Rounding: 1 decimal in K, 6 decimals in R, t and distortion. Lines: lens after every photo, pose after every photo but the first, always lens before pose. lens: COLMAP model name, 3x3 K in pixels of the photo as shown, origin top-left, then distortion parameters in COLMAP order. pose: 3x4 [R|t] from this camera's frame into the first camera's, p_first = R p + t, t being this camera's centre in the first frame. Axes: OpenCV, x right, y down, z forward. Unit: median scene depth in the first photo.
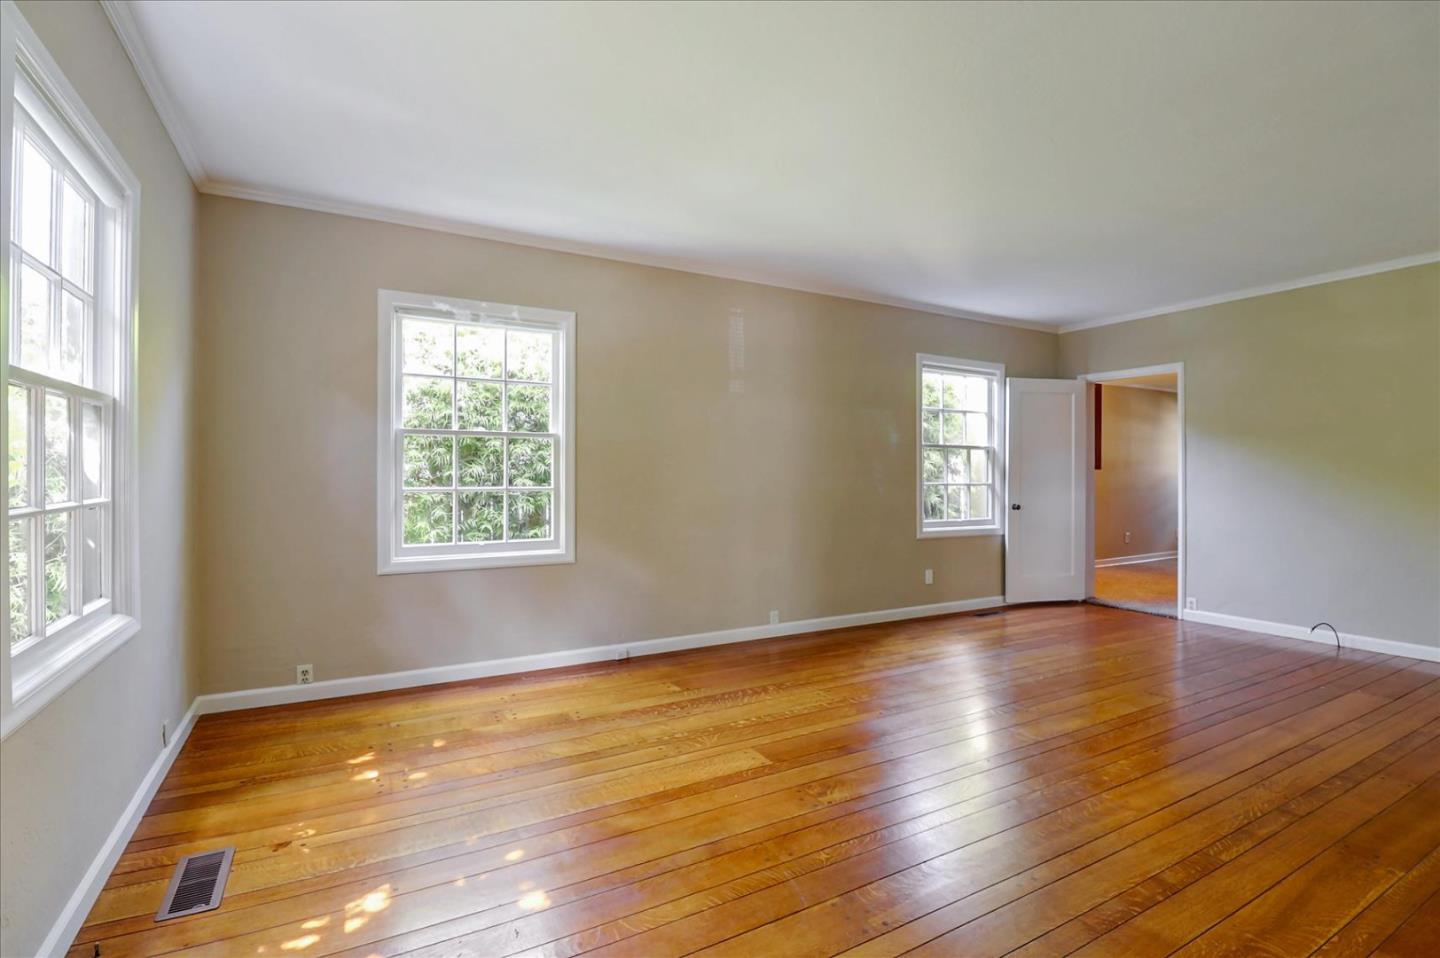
lens RADIAL K [[672.5, 0, 723.7], [0, 672.5, 471.9], [0, 0, 1]] dist [-0.018670, -0.000483]
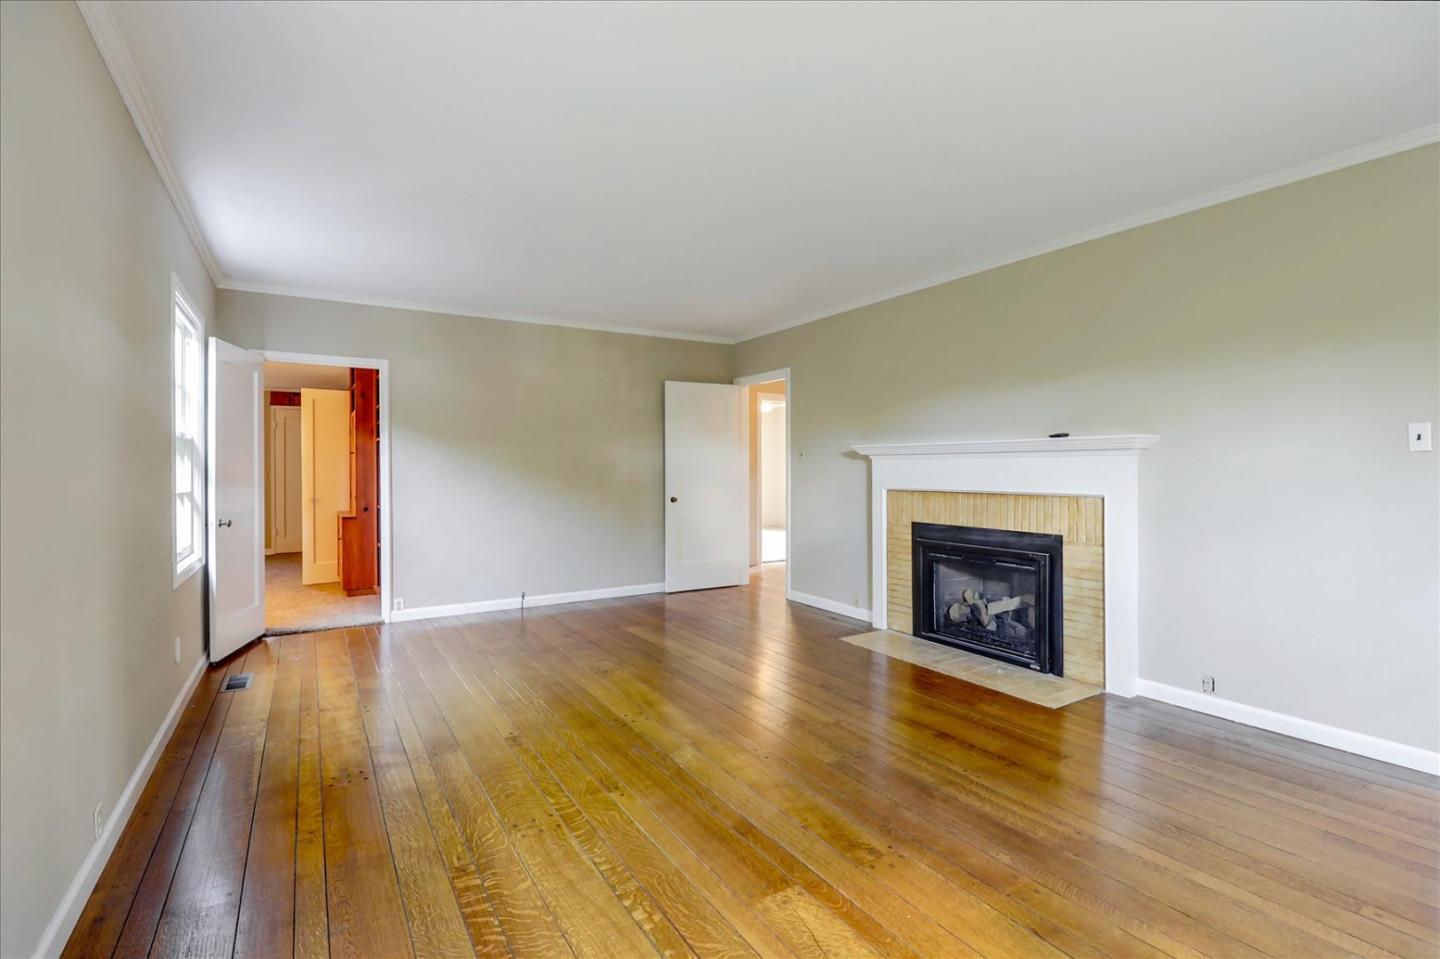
lens RADIAL K [[672.5, 0, 723.7], [0, 672.5, 472.4], [0, 0, 1]] dist [-0.018670, -0.000483]
pose [[-0.048657, -0.005308, 0.998801, -0.381626], [0.000544, 0.999986, 0.005341, -0.005413], [-0.998815, 0.000804, -0.048654, 0.672647]]
